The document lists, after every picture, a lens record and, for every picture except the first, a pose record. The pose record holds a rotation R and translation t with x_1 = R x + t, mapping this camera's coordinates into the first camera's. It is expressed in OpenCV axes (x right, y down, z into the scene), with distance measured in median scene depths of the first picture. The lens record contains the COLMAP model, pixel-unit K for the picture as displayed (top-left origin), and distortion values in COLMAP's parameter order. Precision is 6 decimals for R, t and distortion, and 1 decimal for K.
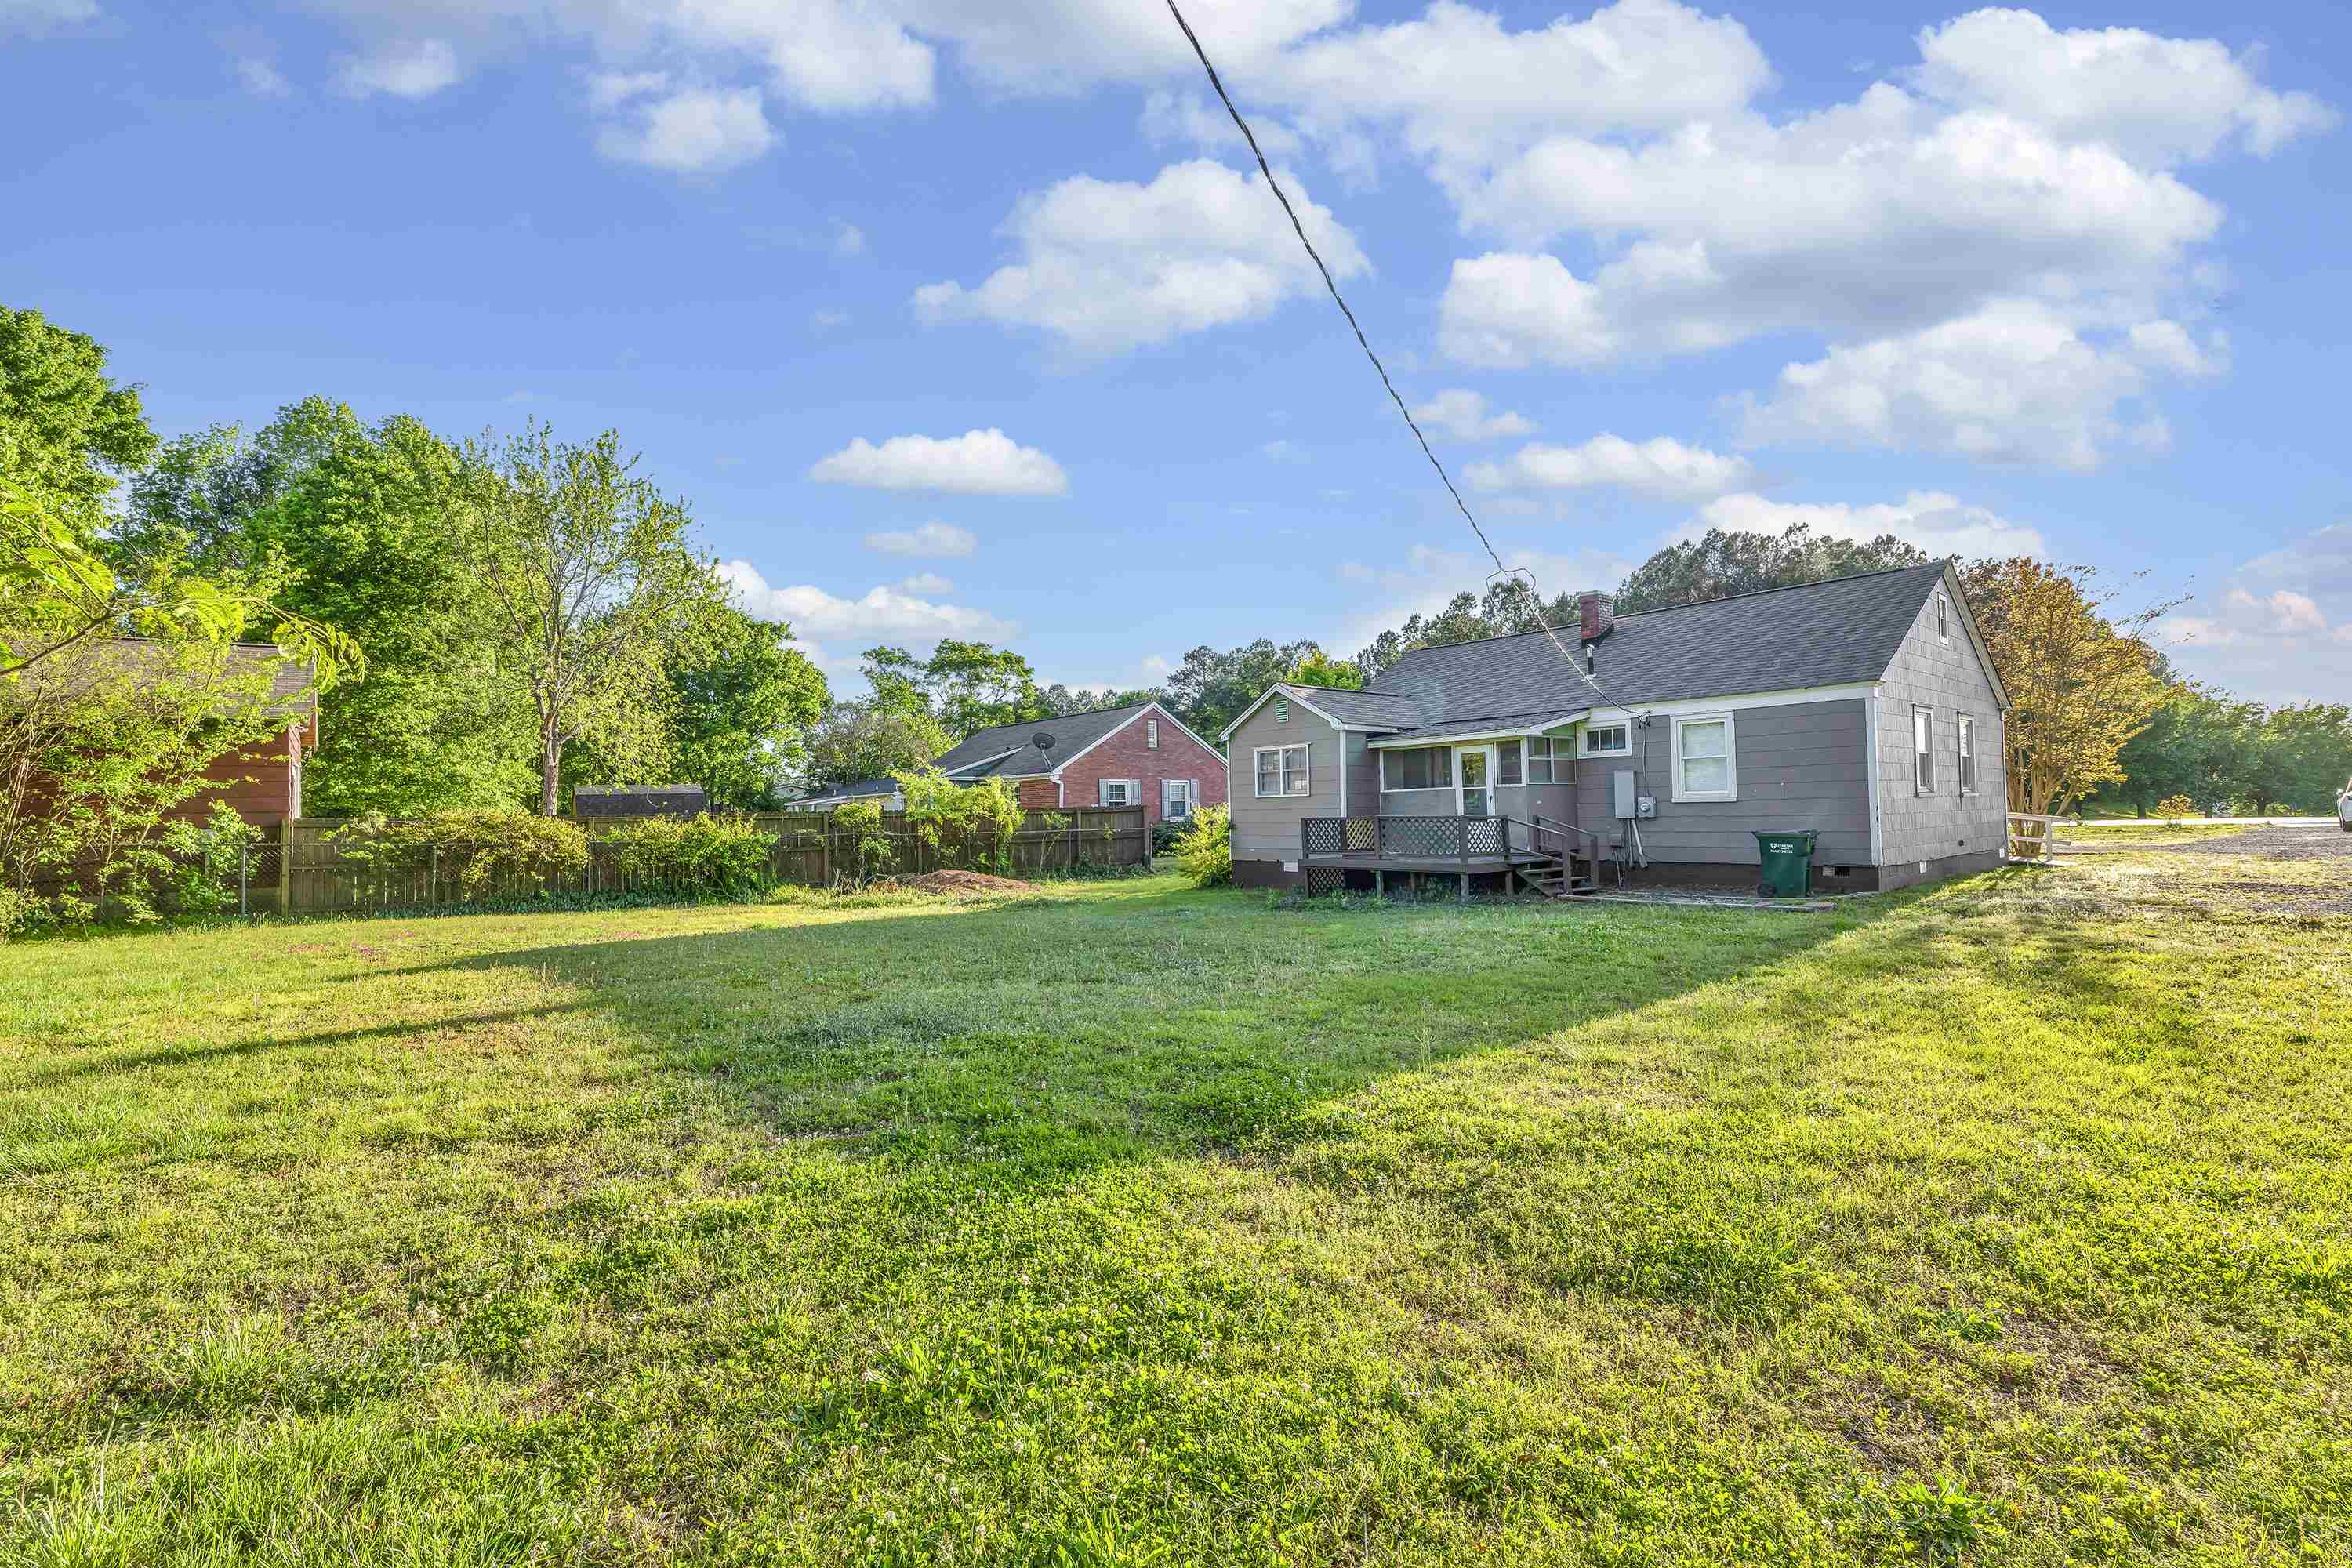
lens RADIAL K [[1036.9, 0, 1171.6], [0, 1036.9, 800.6], [0, 0, 1]] dist [-0.005131, -0.000133]
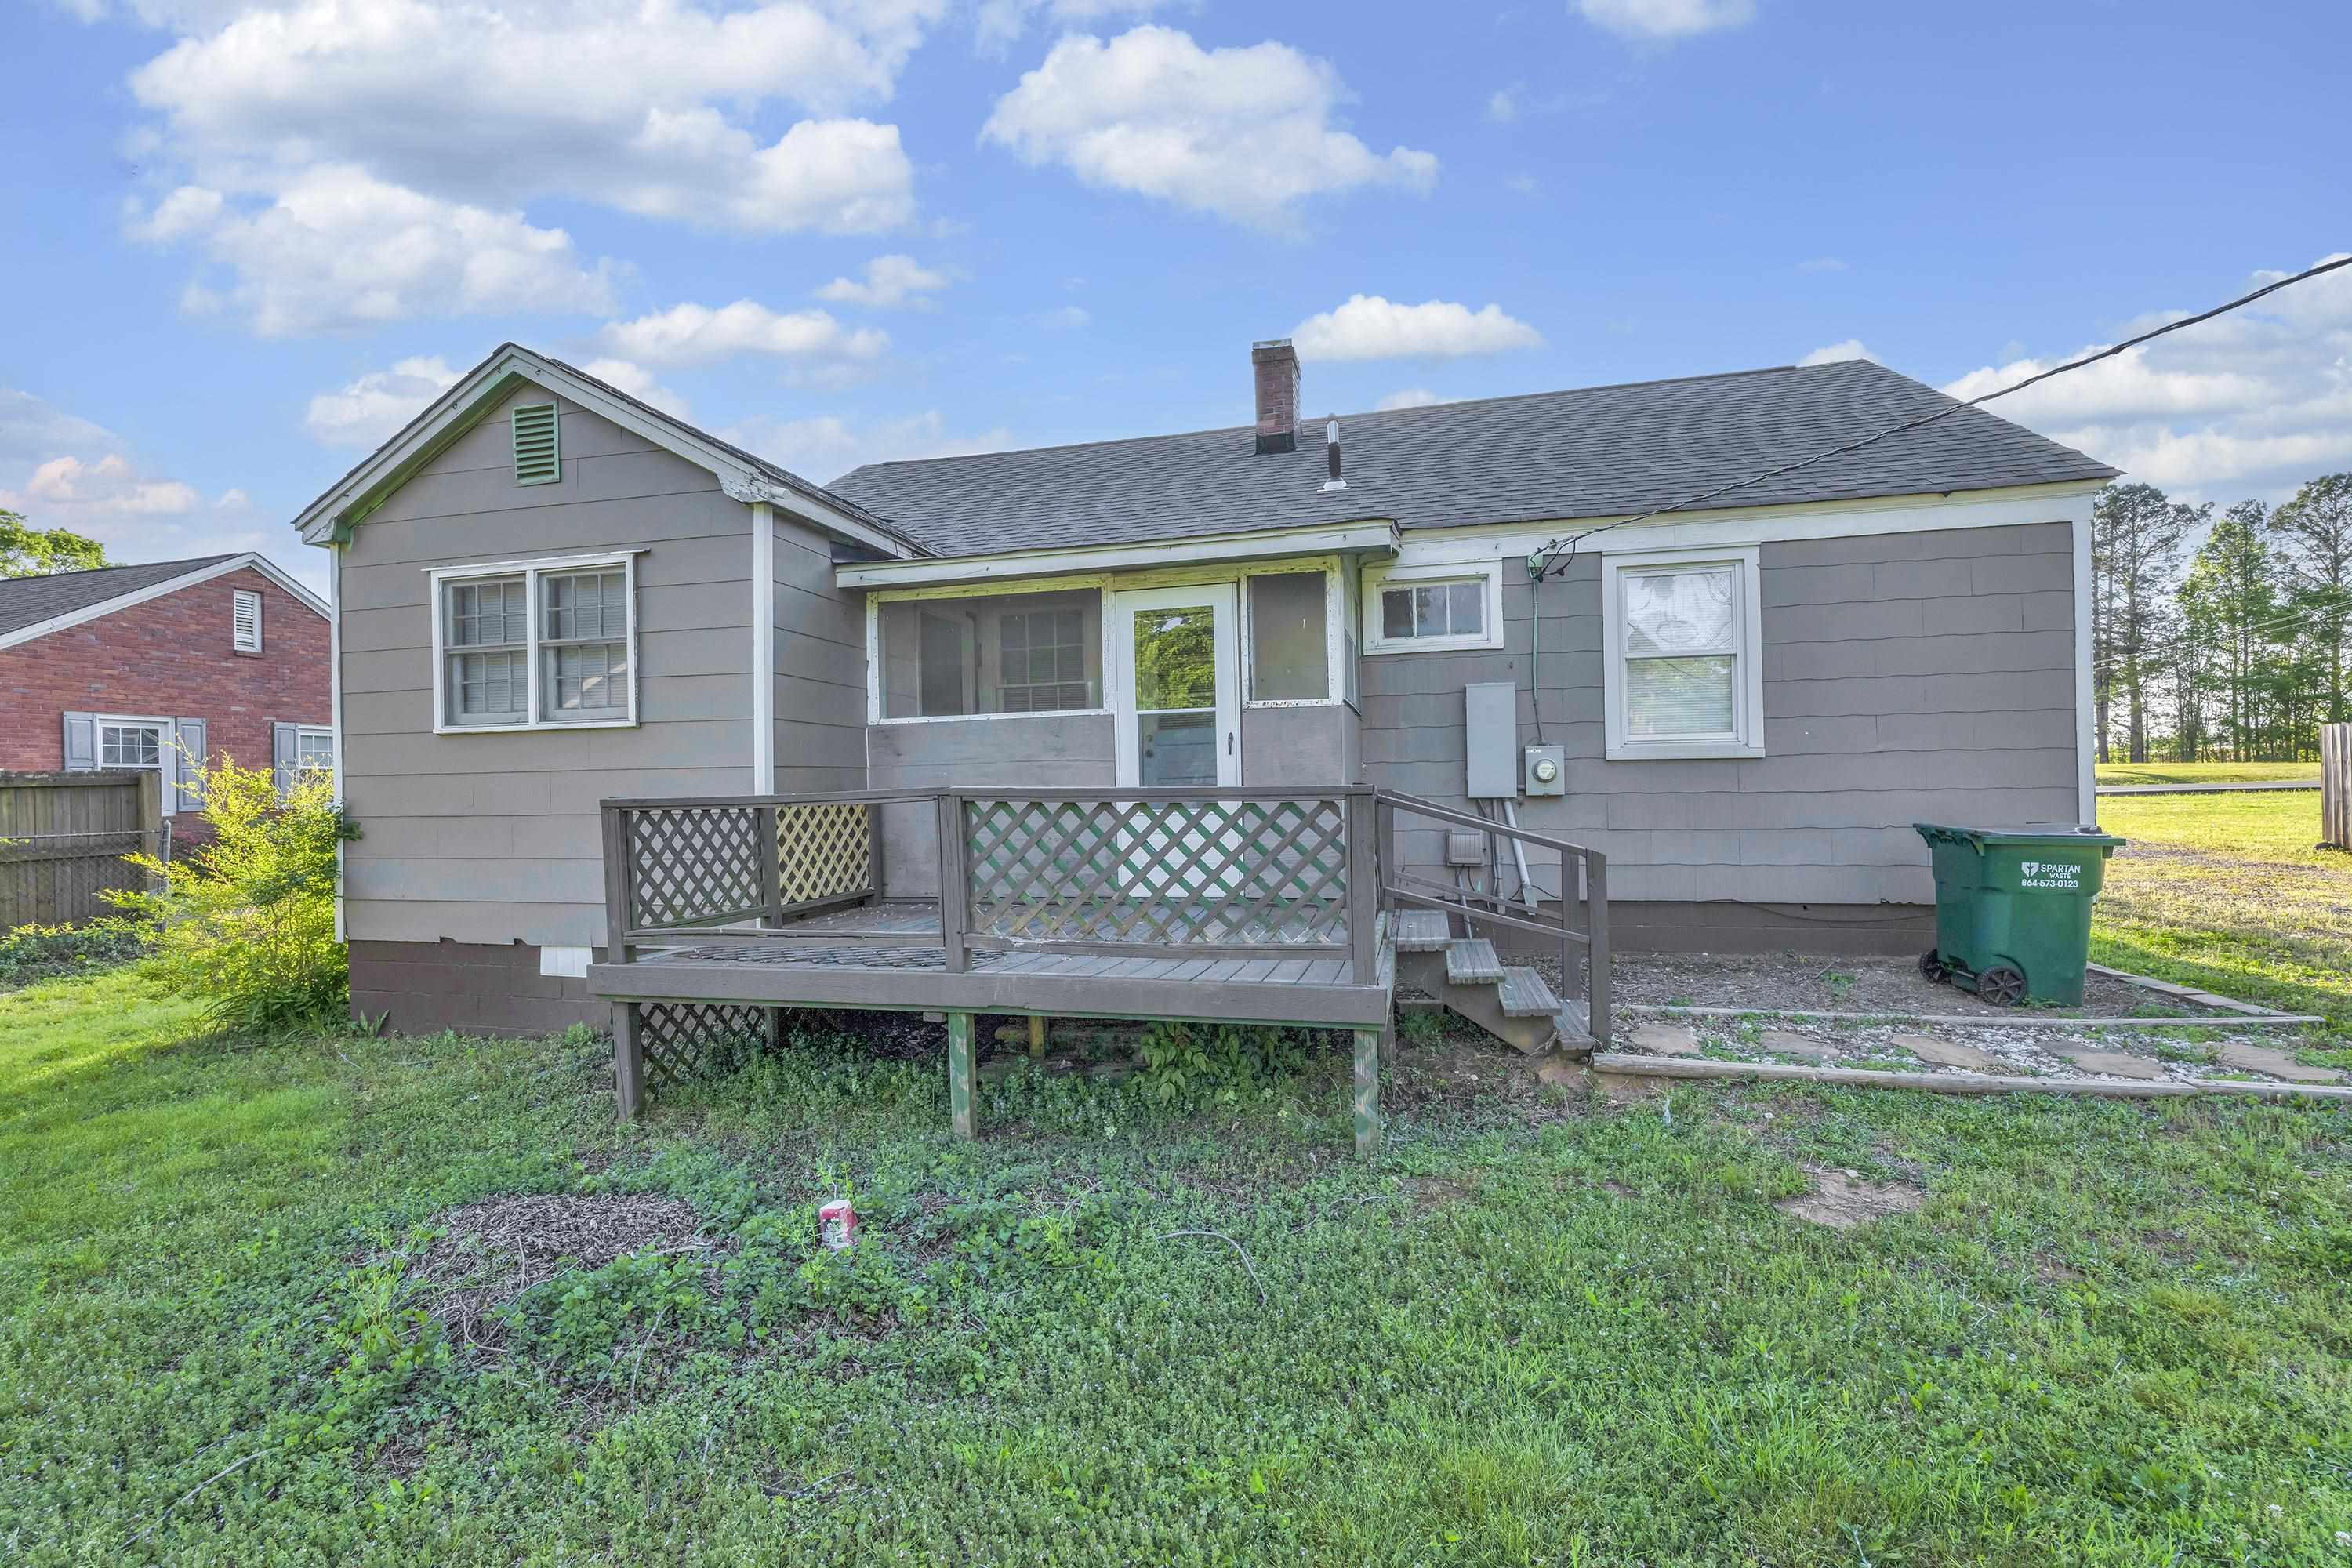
lens RADIAL K [[1036.9, 0, 1165.5], [0, 1036.9, 792.2], [0, 0, 1]] dist [-0.005131, -0.000133]
pose [[0.815142, 0.004144, 0.579246, 0.087278], [-0.006487, 0.999977, 0.001974, 0.013494], [-0.579224, -0.005366, 0.815150, 0.689855]]
